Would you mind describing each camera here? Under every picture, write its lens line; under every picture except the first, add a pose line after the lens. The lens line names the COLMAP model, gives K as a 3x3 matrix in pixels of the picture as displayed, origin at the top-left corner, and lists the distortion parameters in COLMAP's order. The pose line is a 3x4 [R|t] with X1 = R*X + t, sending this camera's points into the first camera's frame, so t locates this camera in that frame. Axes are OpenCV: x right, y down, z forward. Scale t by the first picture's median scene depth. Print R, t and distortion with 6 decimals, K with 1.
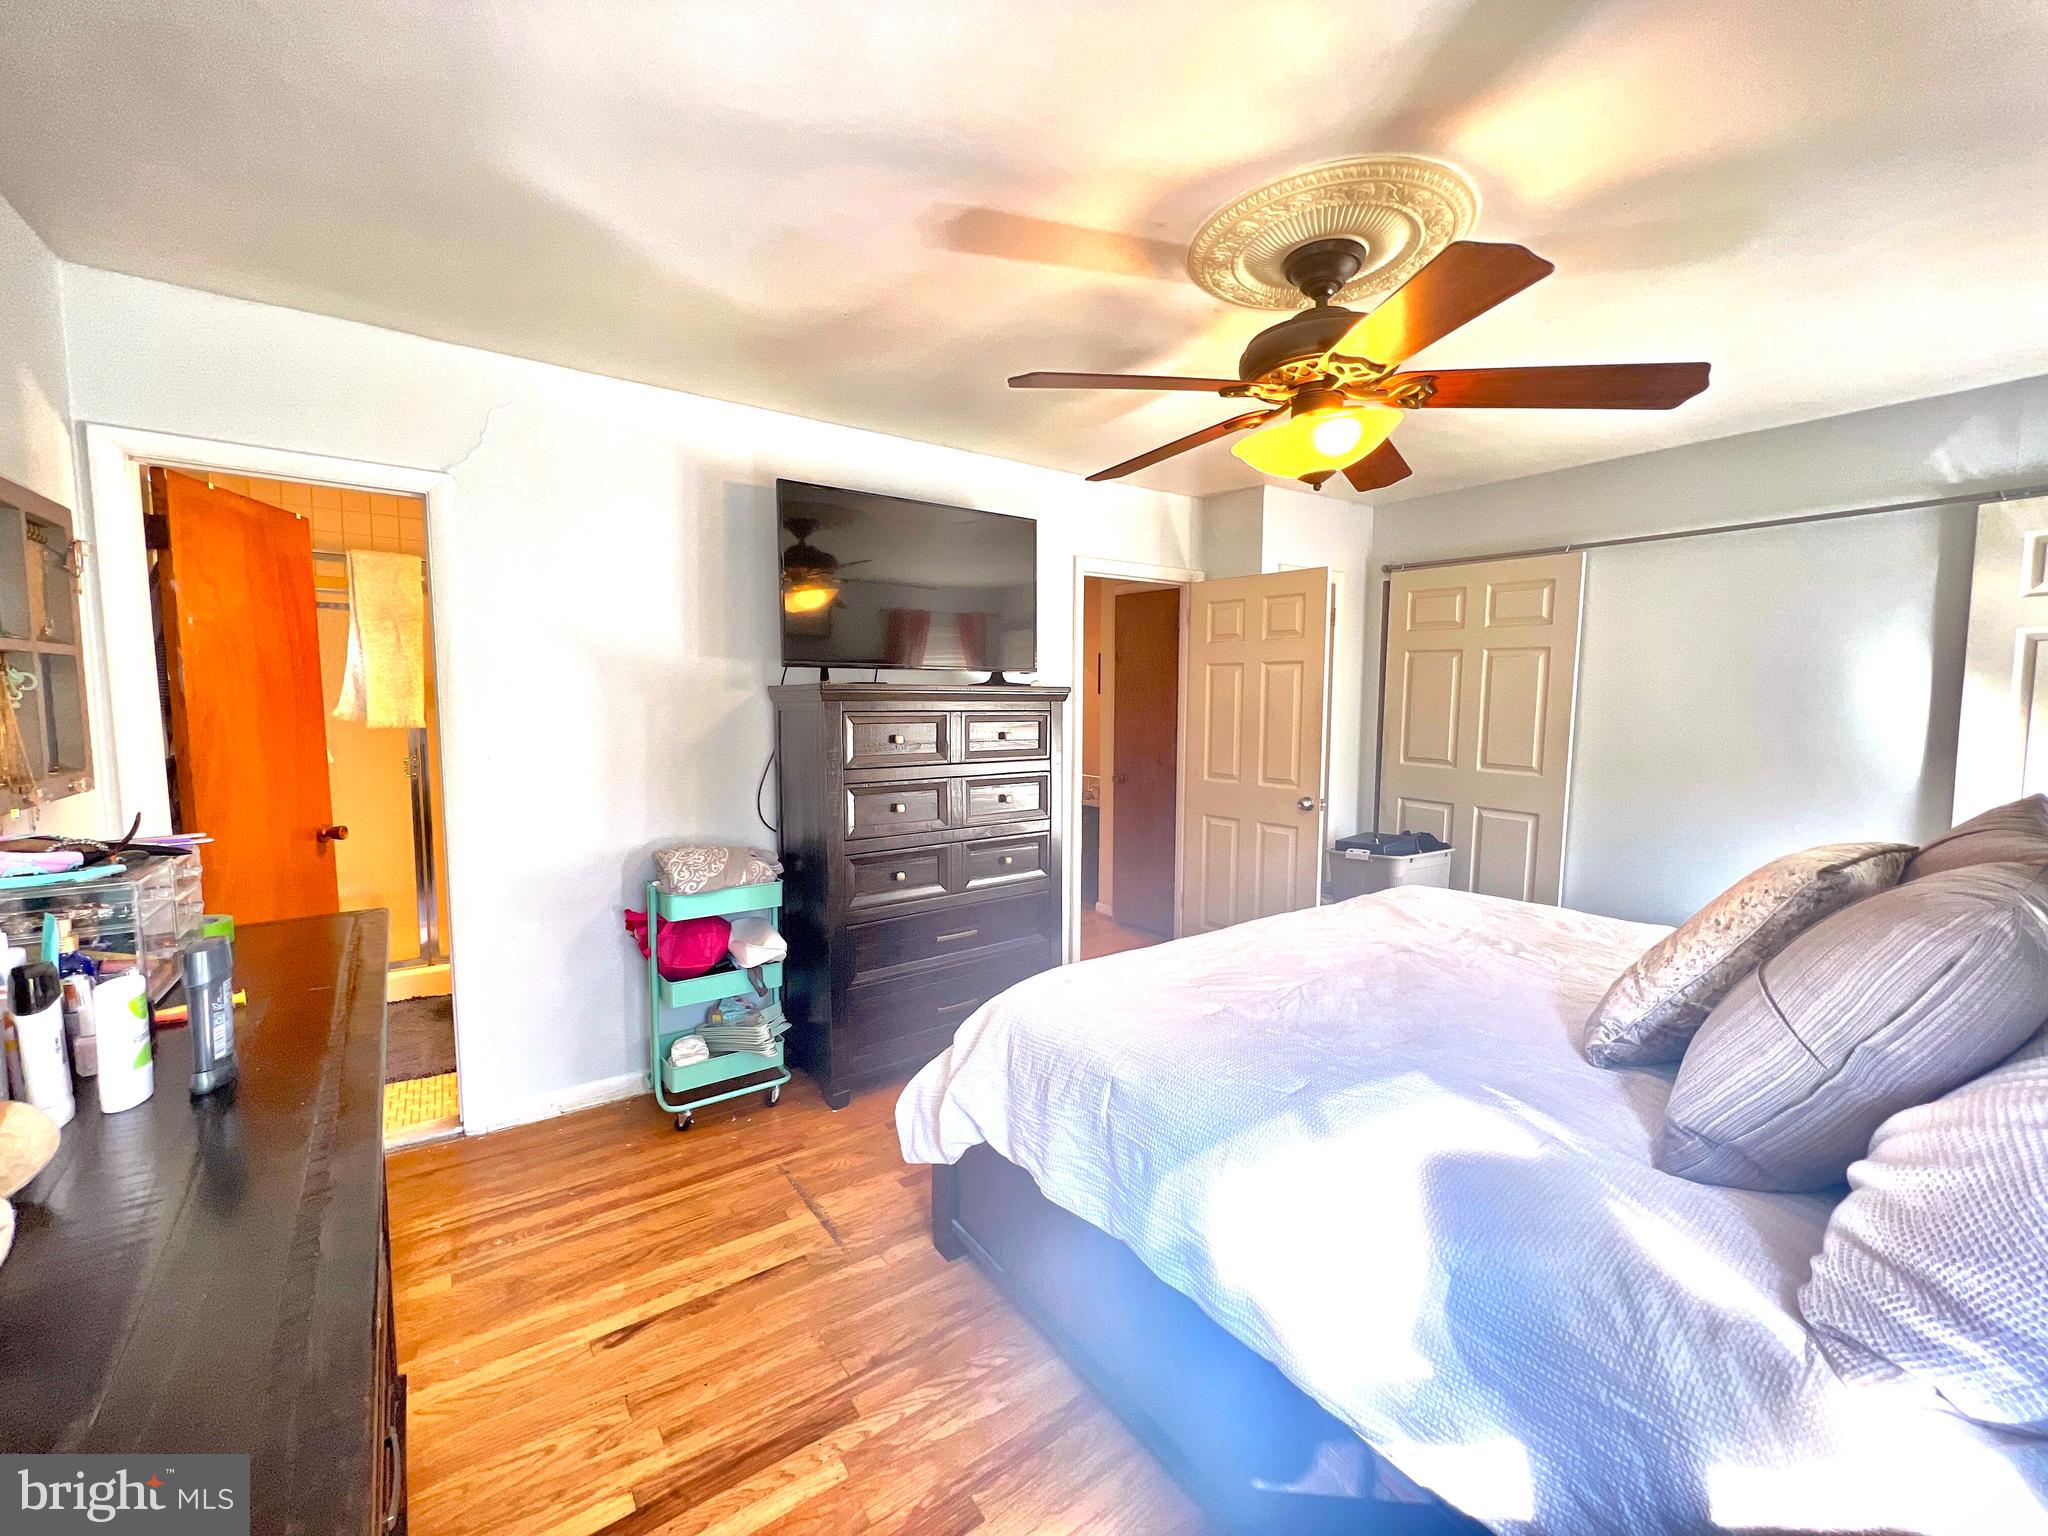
lens RADIAL K [[817.6, 0, 1014.4], [0, 817.6, 768.9], [0, 0, 1]] dist [-0.002607, -0.000368]
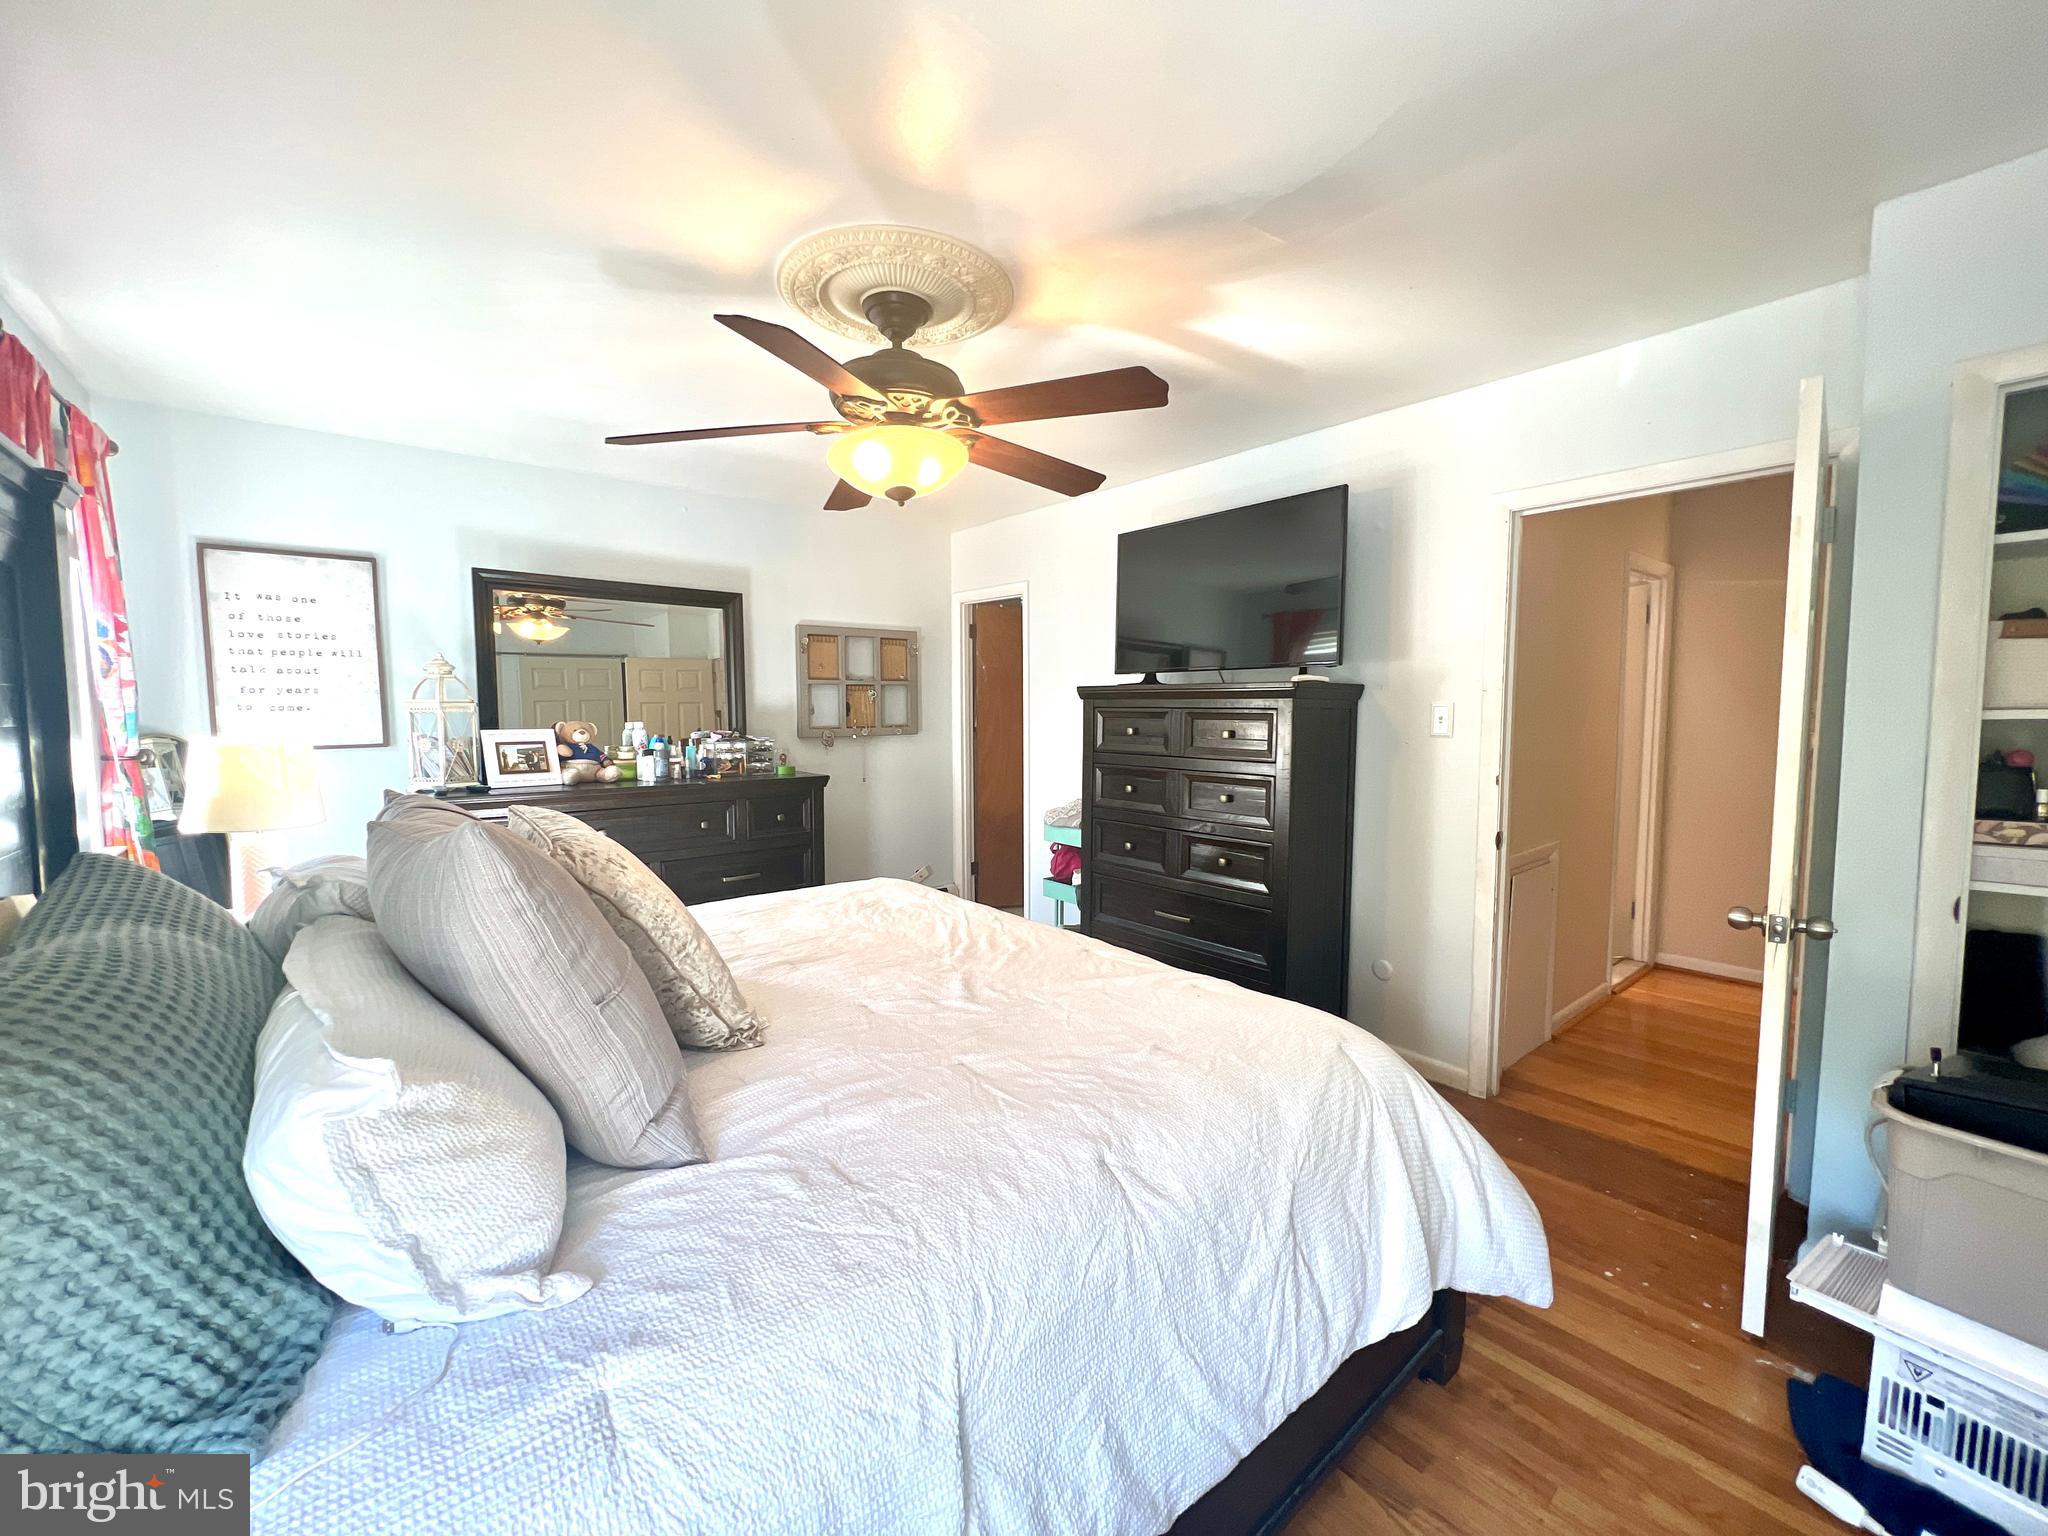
lens RADIAL K [[817.6, 0, 1014.4], [0, 817.6, 768.9], [0, 0, 1]] dist [-0.002607, -0.000368]
pose [[0.064408, 0.077274, -0.994927, 0.925671], [-0.078586, 0.994294, 0.072137, -0.048068], [0.994825, 0.073541, 0.070113, 0.657351]]
